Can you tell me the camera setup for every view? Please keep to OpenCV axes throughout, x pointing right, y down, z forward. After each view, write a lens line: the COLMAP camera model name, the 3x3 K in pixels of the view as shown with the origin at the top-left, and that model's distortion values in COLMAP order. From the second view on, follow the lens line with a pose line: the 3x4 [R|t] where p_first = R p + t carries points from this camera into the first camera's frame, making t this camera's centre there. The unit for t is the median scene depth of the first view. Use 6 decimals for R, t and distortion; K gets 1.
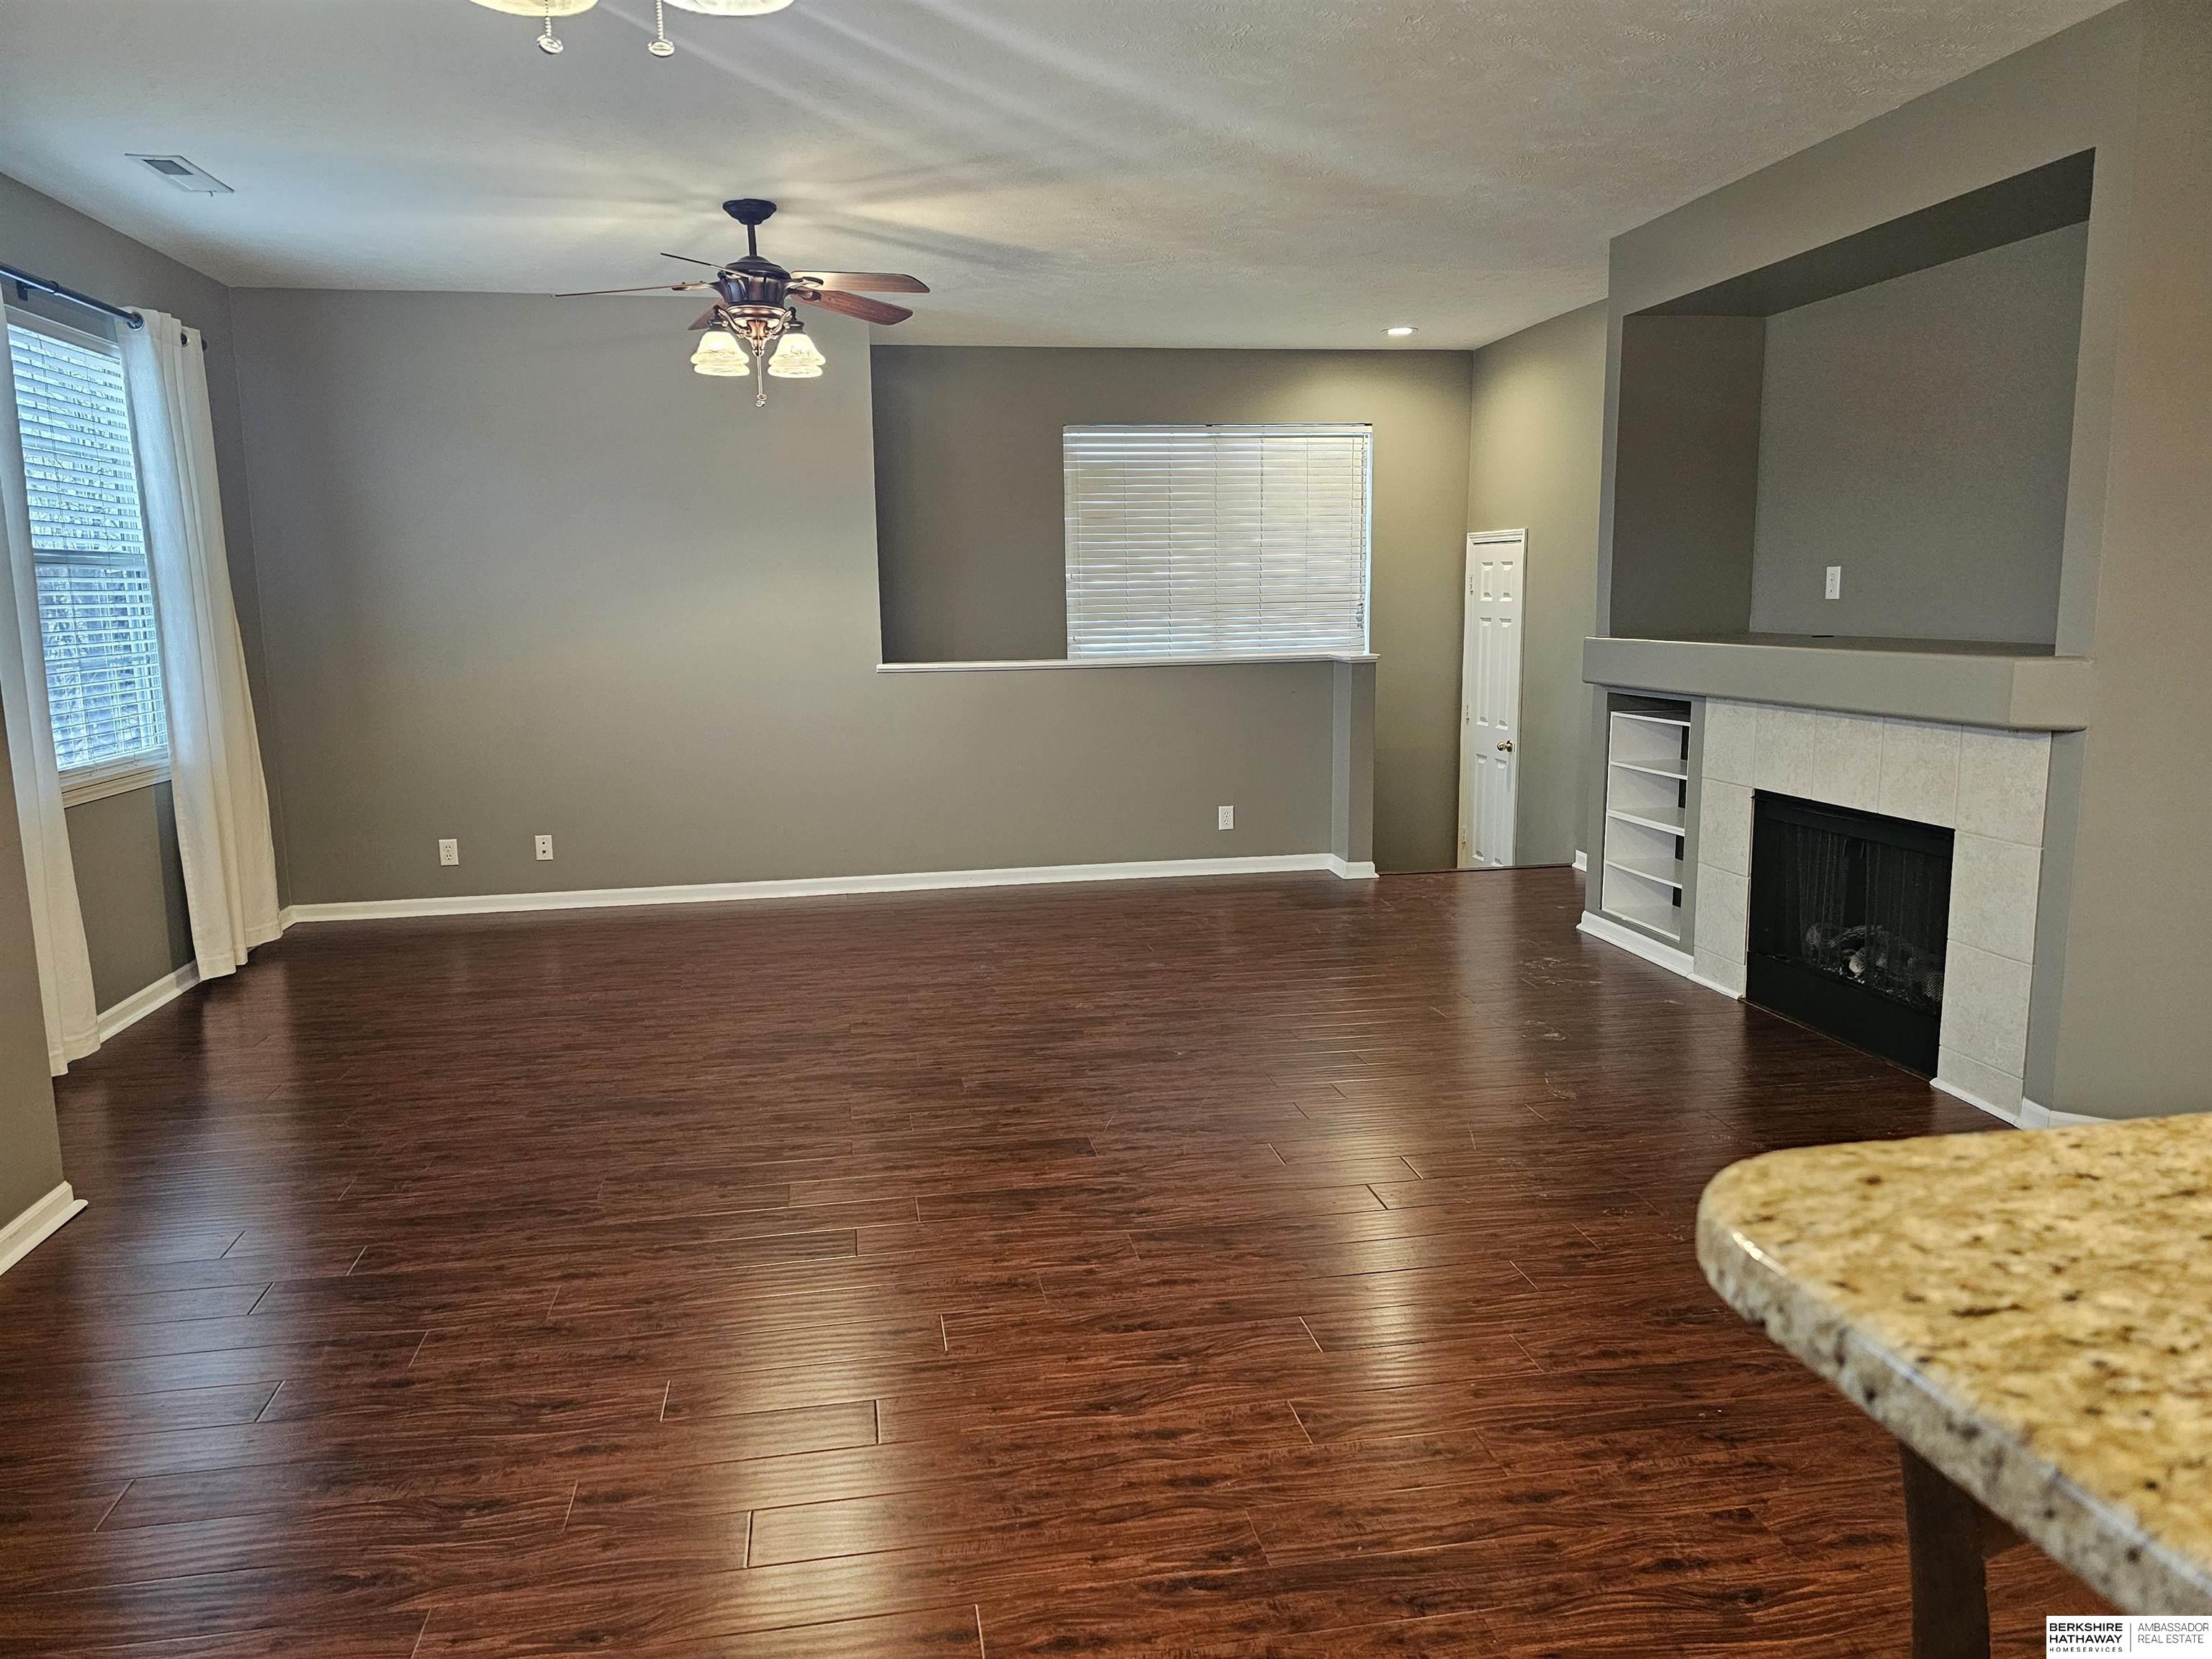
lens RADIAL K [[1477.7, 0, 1095.9], [0, 1477.7, 825.1], [0, 0, 1]] dist [0.048902, -0.010440]
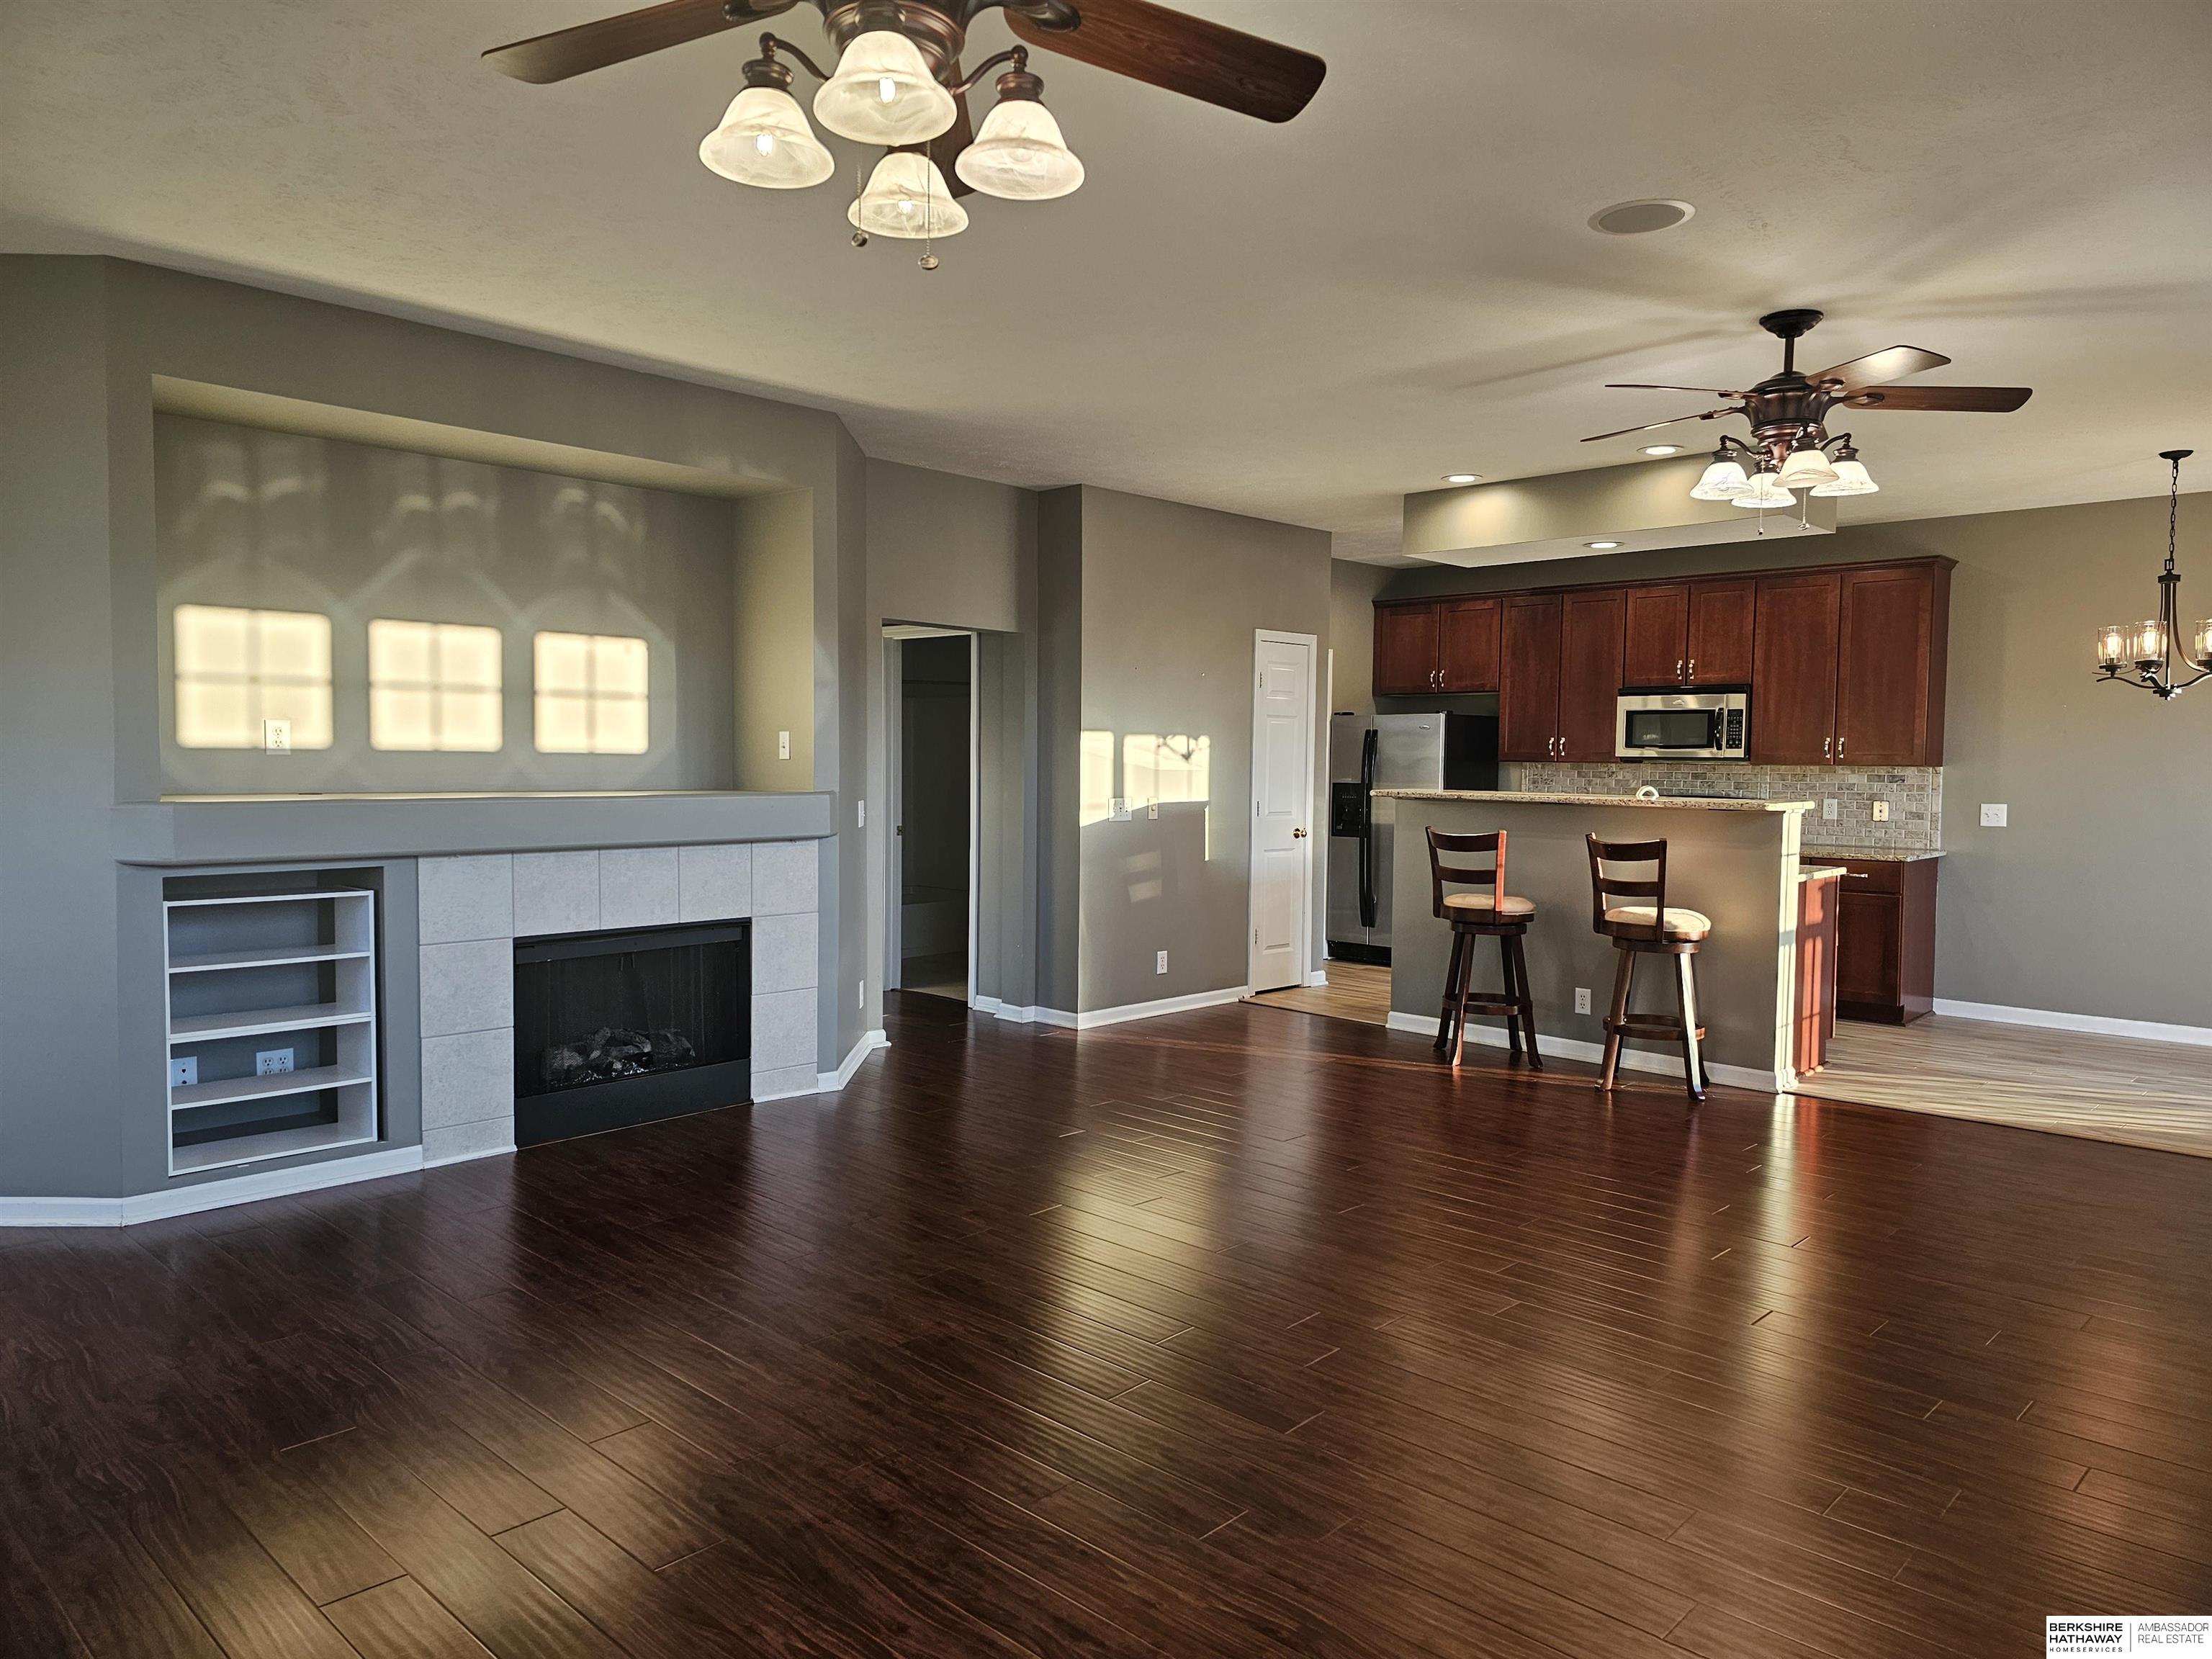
lens RADIAL K [[1477.7, 0, 1108.1], [0, 1477.7, 830.1], [0, 0, 1]] dist [0.048902, -0.010440]
pose [[-0.593629, -0.029273, 0.804206, -0.743064], [0.125267, 0.983795, 0.128277, -0.212899], [-0.794929, 0.176889, -0.580343, 1.515279]]
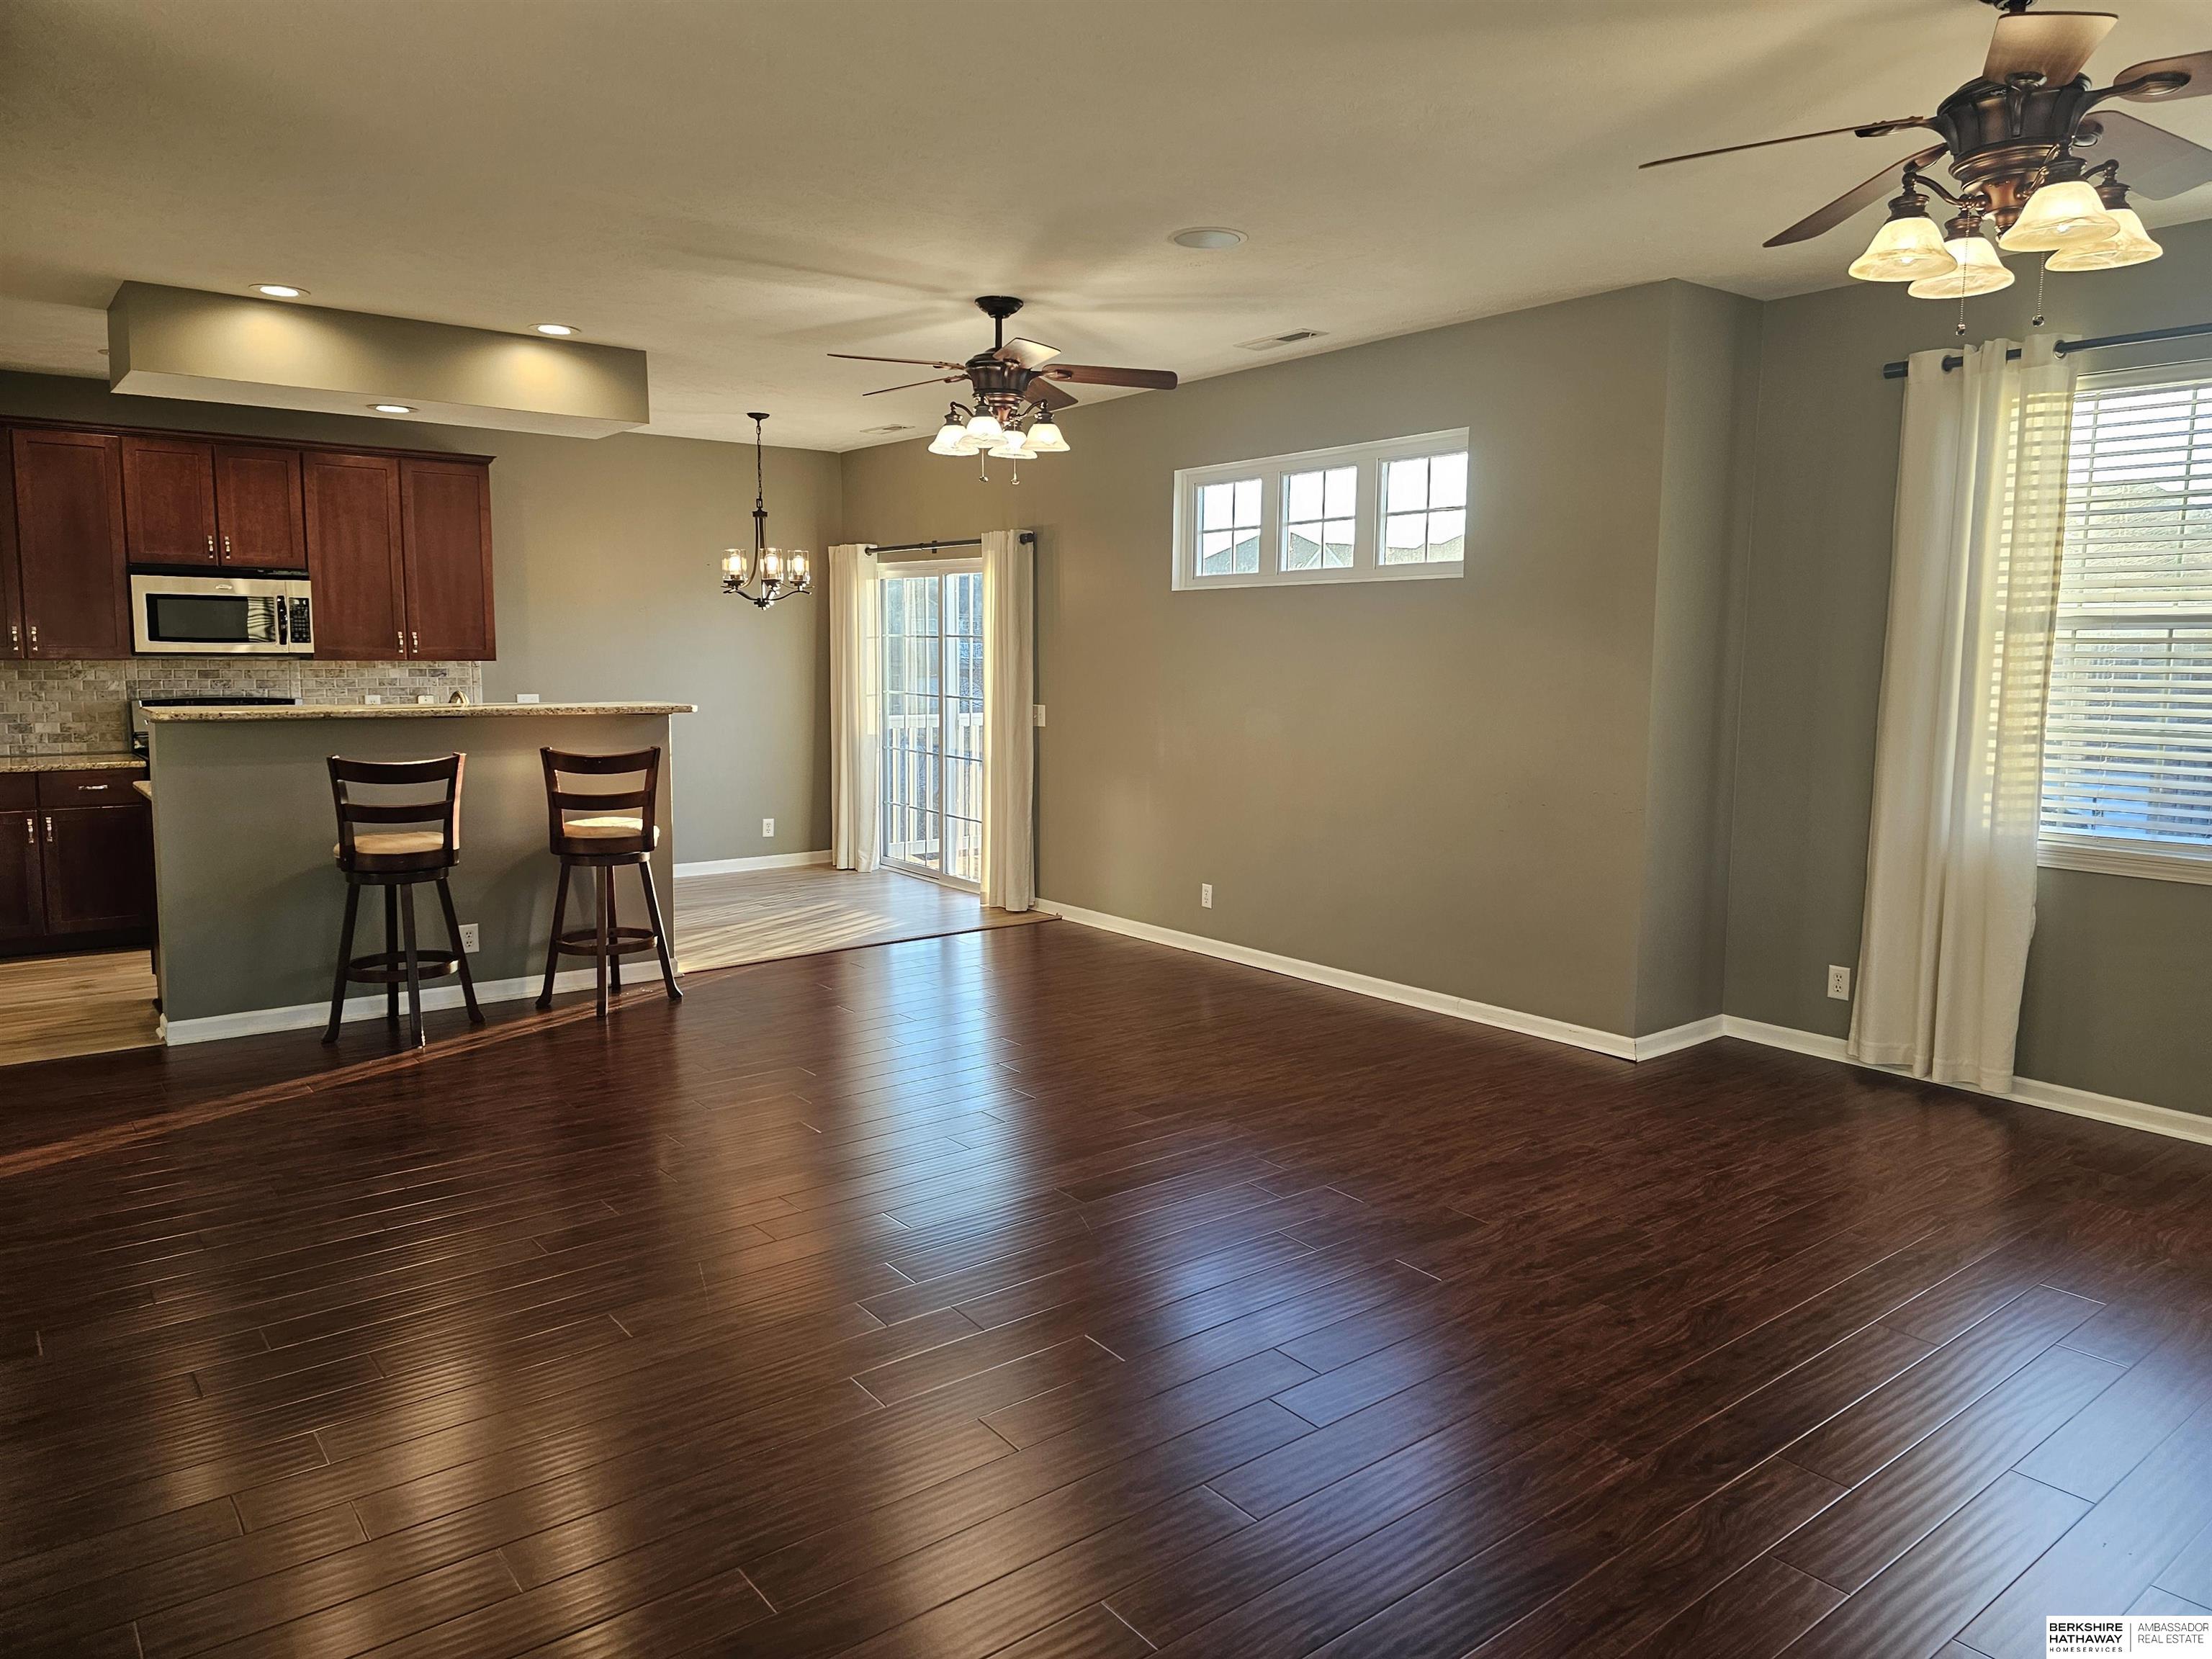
lens RADIAL K [[1477.7, 0, 1106.4], [0, 1477.7, 830.6], [0, 0, 1]] dist [0.048902, -0.010440]
pose [[-0.879626, 0.073363, -0.469974, 0.416005], [-0.065504, 0.959939, 0.272446, -0.295146], [0.471133, 0.270436, -0.839582, 1.681079]]
